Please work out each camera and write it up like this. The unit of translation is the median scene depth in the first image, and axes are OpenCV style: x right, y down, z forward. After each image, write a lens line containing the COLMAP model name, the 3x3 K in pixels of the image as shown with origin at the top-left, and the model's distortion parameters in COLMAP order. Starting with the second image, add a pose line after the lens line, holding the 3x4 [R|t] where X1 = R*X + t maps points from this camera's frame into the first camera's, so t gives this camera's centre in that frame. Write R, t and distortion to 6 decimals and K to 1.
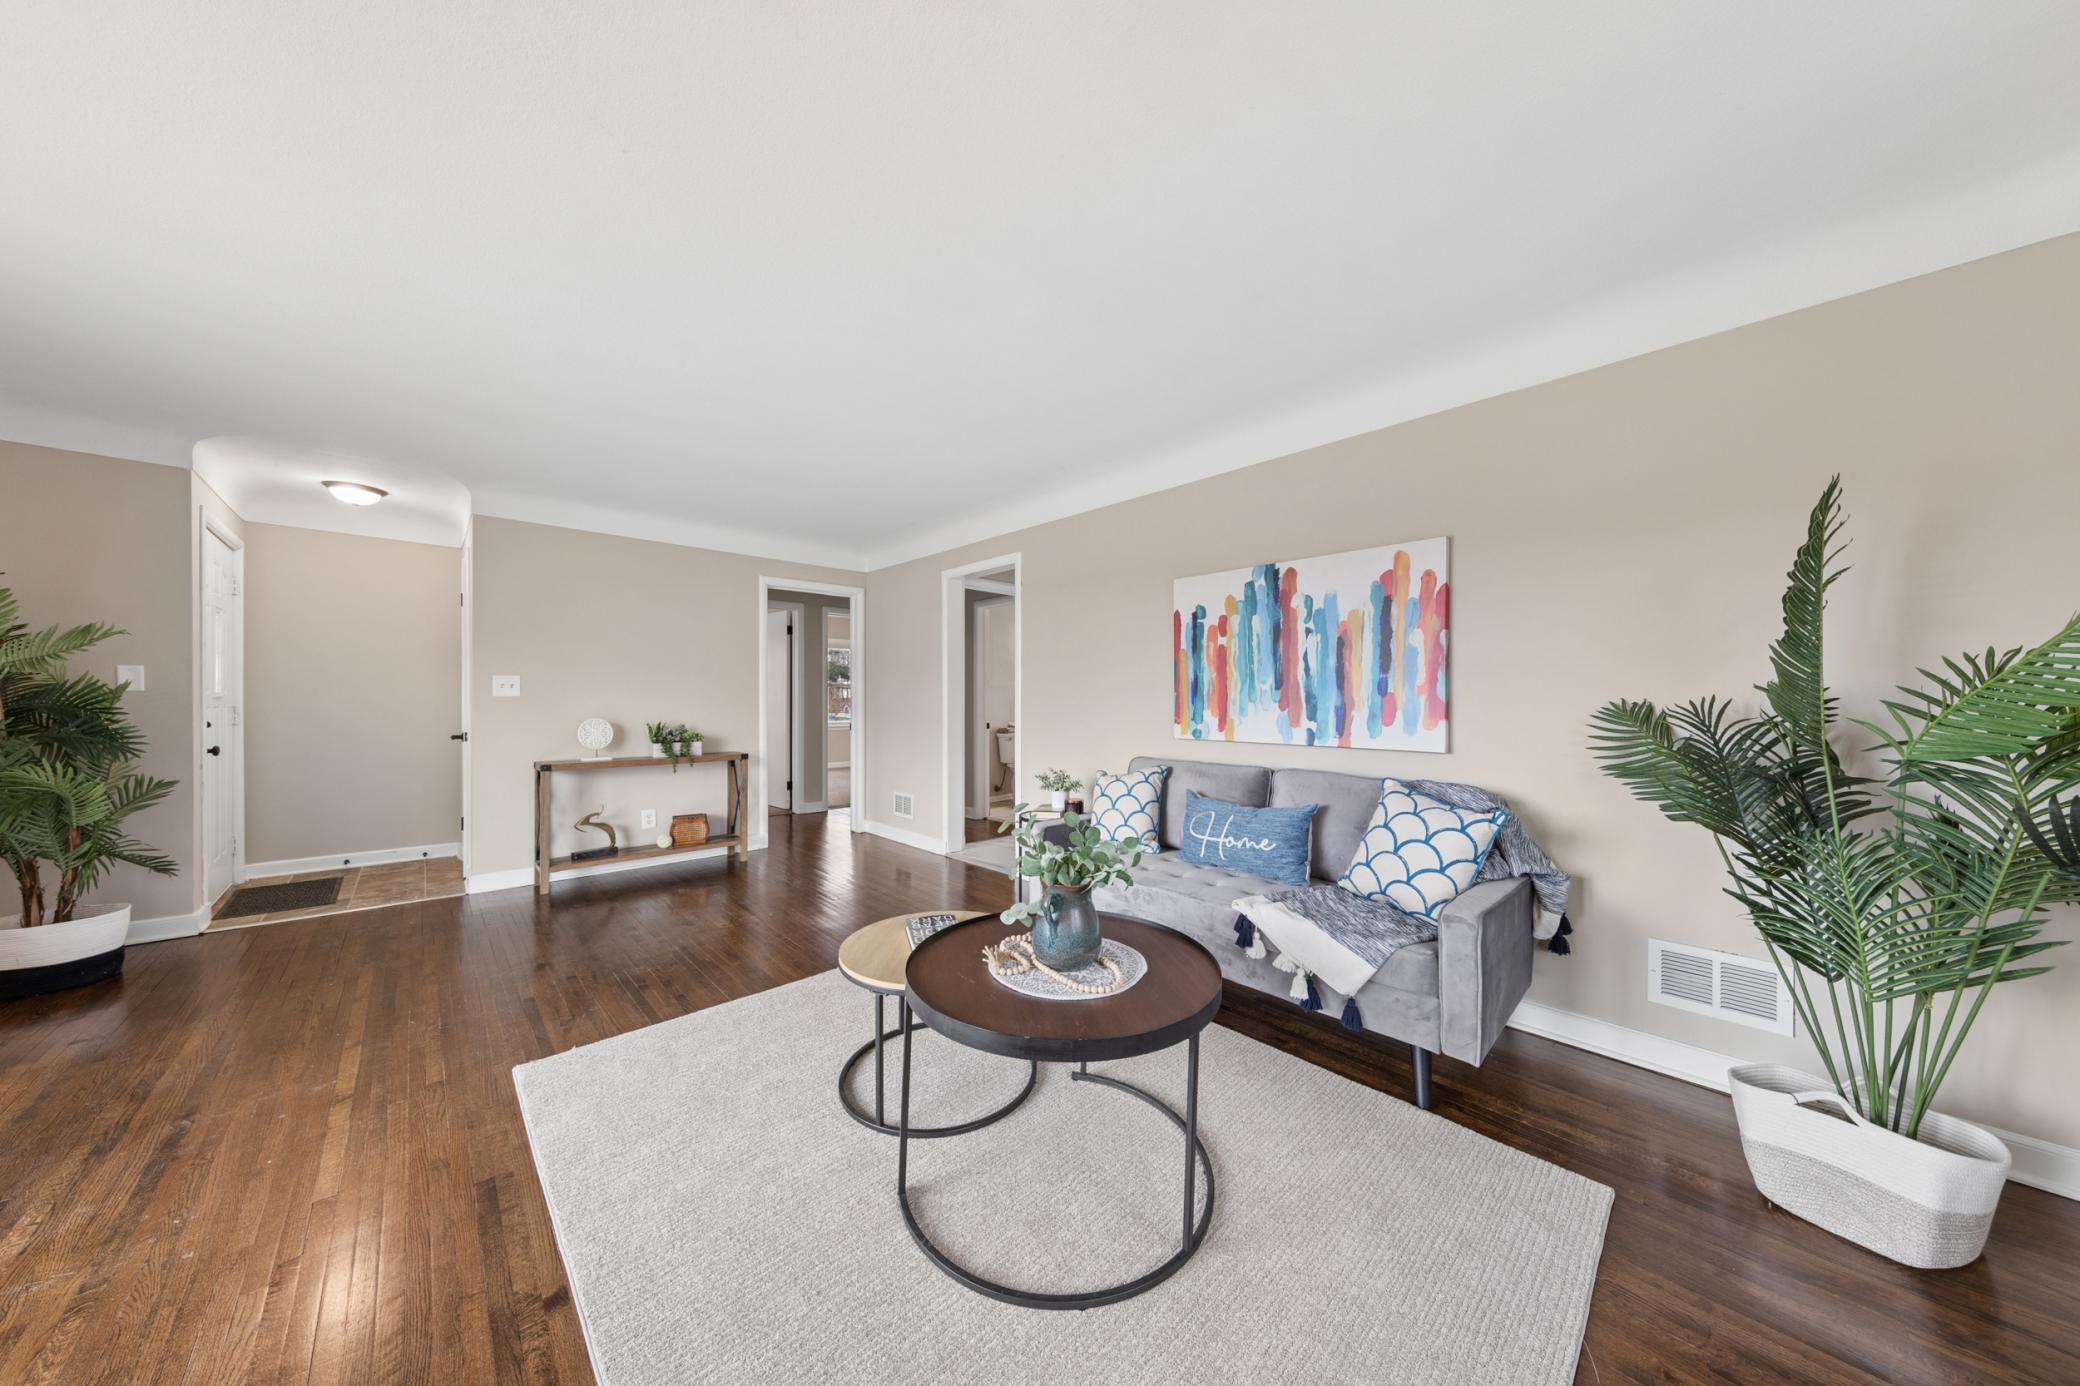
lens RADIAL K [[634.2, 0, 1056.2], [0, 634.2, 703.6], [0, 0, 1]] dist [-0.000457, -0.000025]
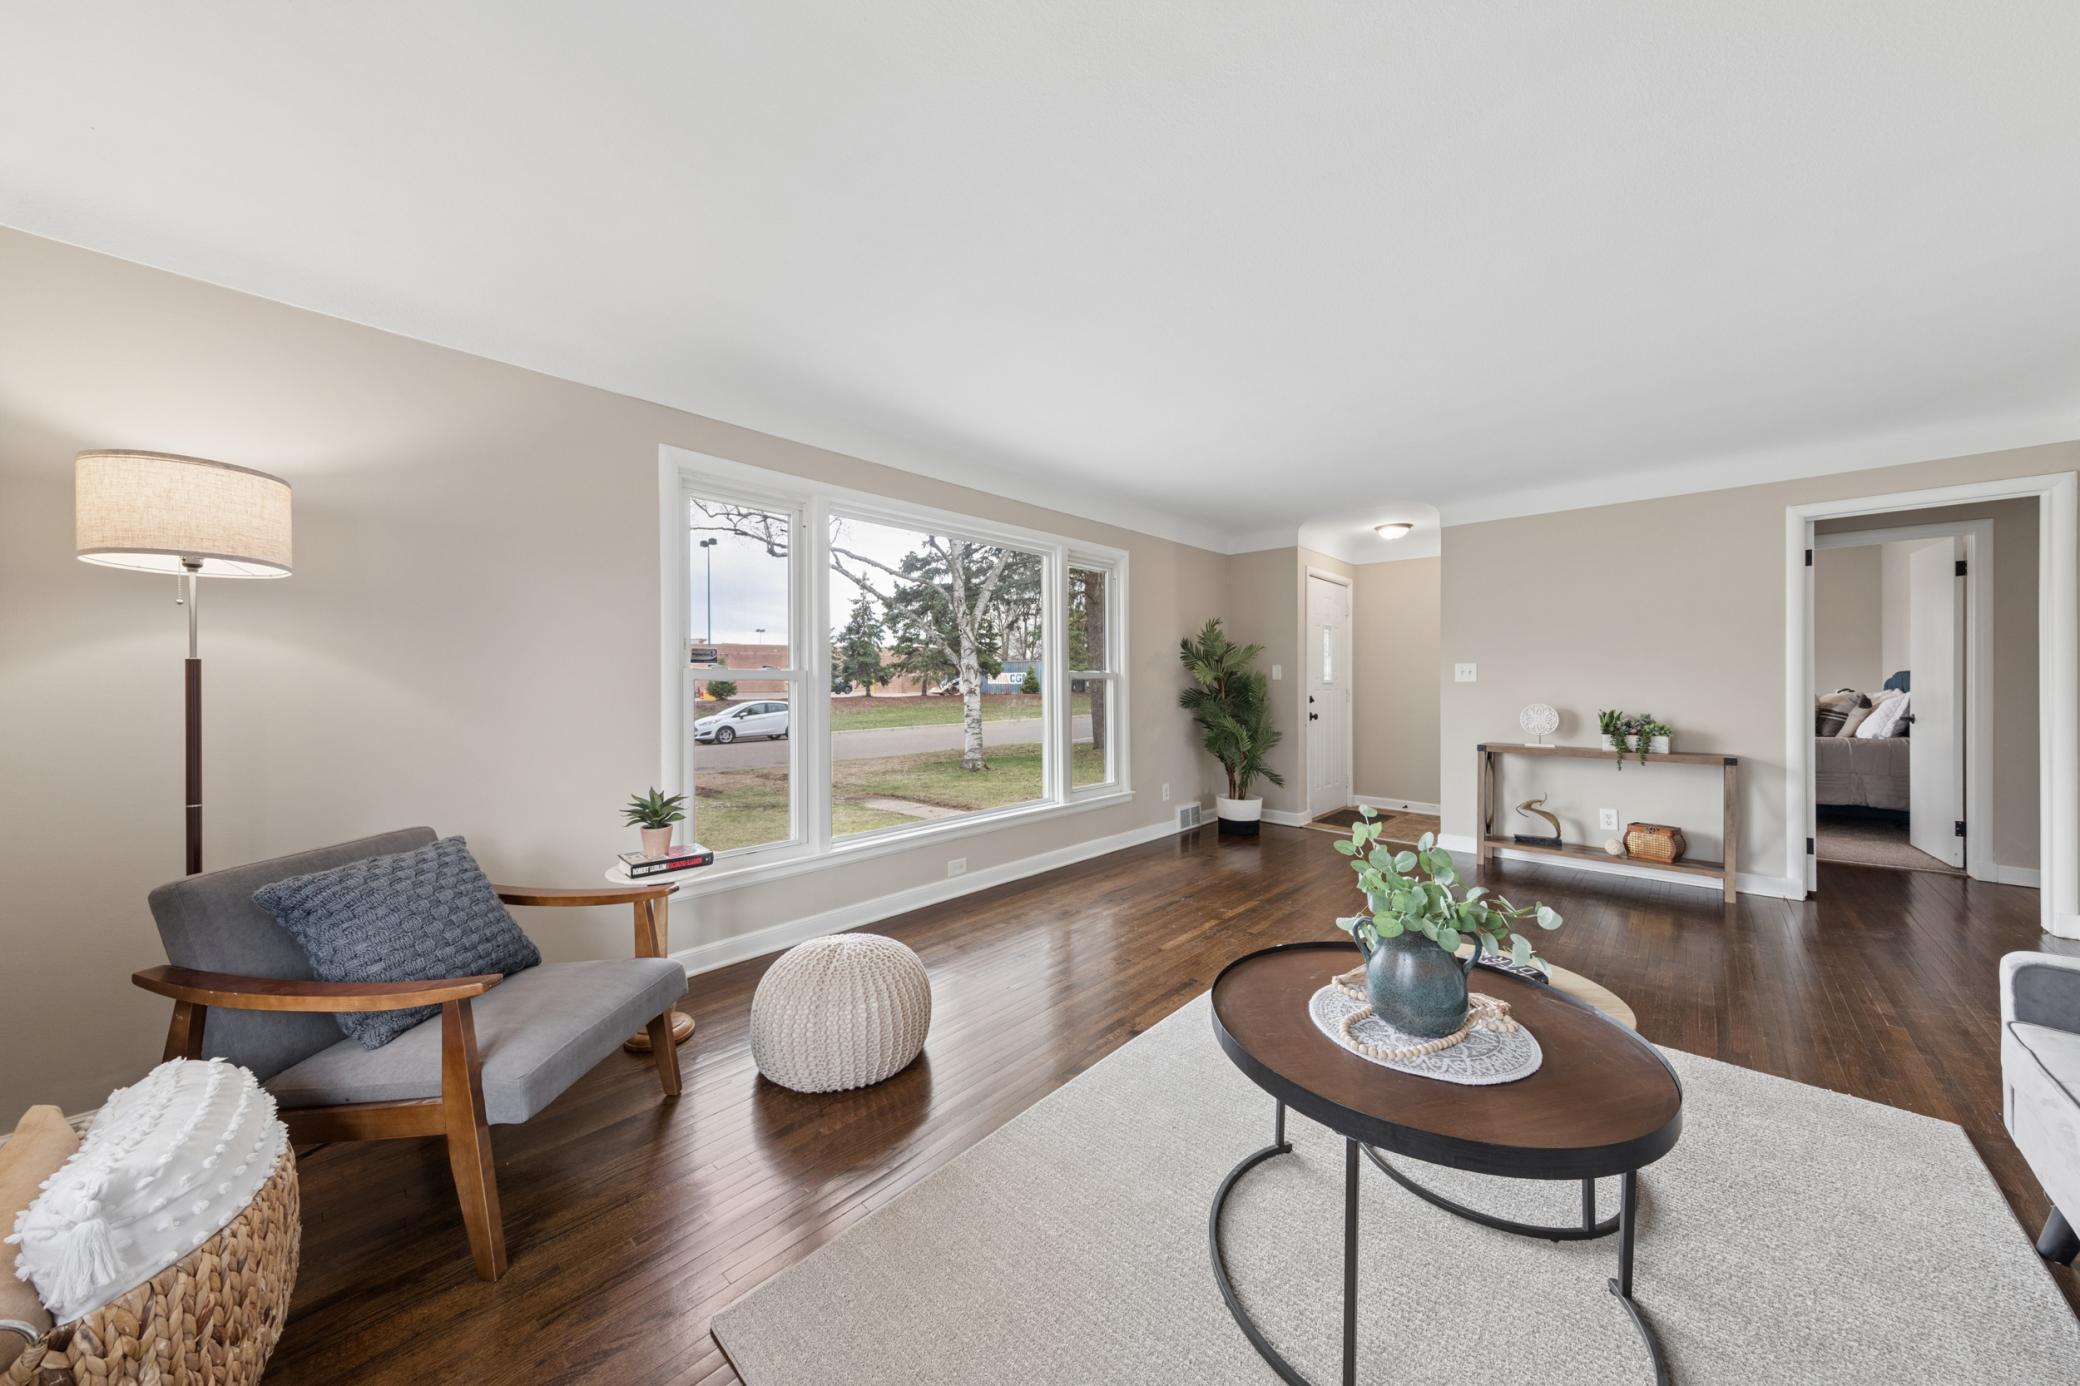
lens RADIAL K [[689.1, 0, 1051.5], [0, 689.1, 684.5], [0, 0, 1]] dist [0.000898, 0.000059]
pose [[0.069083, -0.000494, -0.997611, 0.283316], [-0.006072, 0.999981, -0.000915, -0.000919], [0.997592, 0.006120, 0.069079, 0.168585]]
